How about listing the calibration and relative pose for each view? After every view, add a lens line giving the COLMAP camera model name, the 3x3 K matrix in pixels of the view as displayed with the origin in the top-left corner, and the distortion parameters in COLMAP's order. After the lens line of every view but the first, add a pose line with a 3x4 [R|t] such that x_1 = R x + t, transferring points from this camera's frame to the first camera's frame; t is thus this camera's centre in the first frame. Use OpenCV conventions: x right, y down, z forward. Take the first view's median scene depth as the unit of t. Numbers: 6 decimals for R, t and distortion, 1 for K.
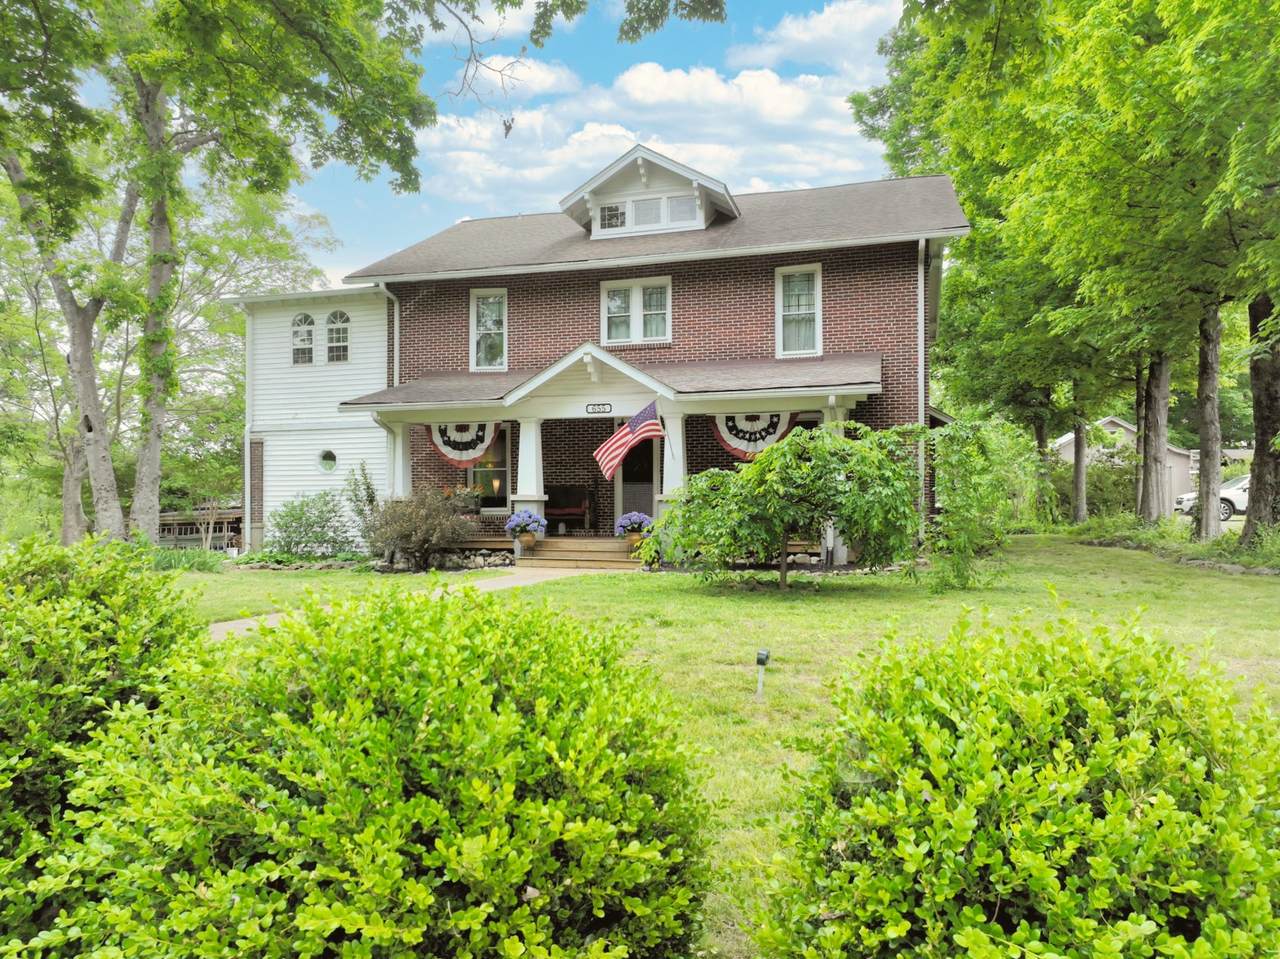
lens RADIAL K [[903.9, 0, 637.6], [0, 903.9, 506.6], [0, 0, 1]] dist [-0.001726, -0.000221]
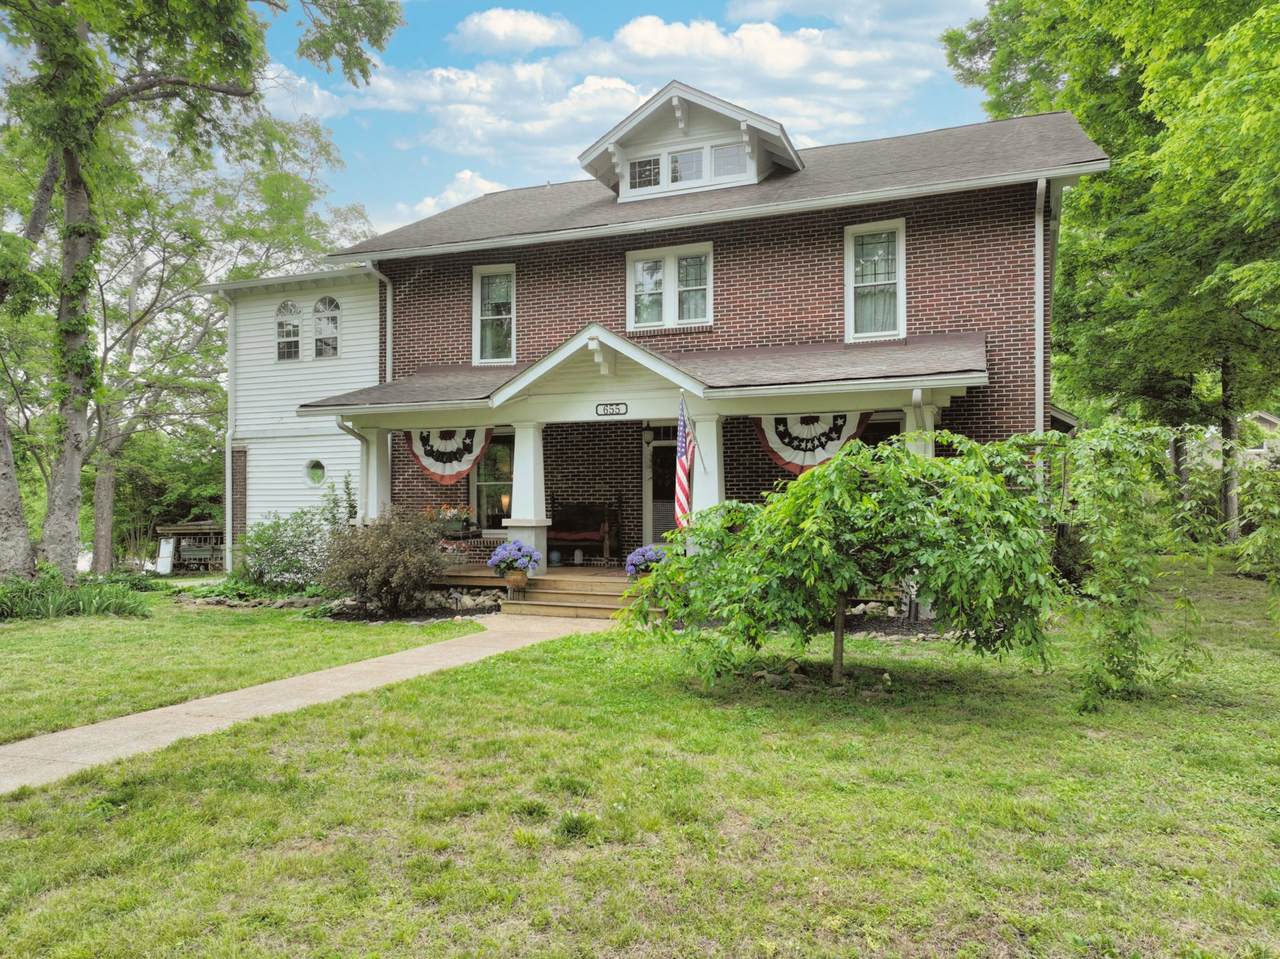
lens RADIAL K [[903.9, 0, 637.6], [0, 903.9, 506.6], [0, 0, 1]] dist [-0.001726, -0.000221]
pose [[0.995538, 0.001306, -0.094351, 0.047848], [-0.001056, 0.999996, 0.002703, -0.023969], [0.094355, -0.002591, 0.995535, 0.203037]]
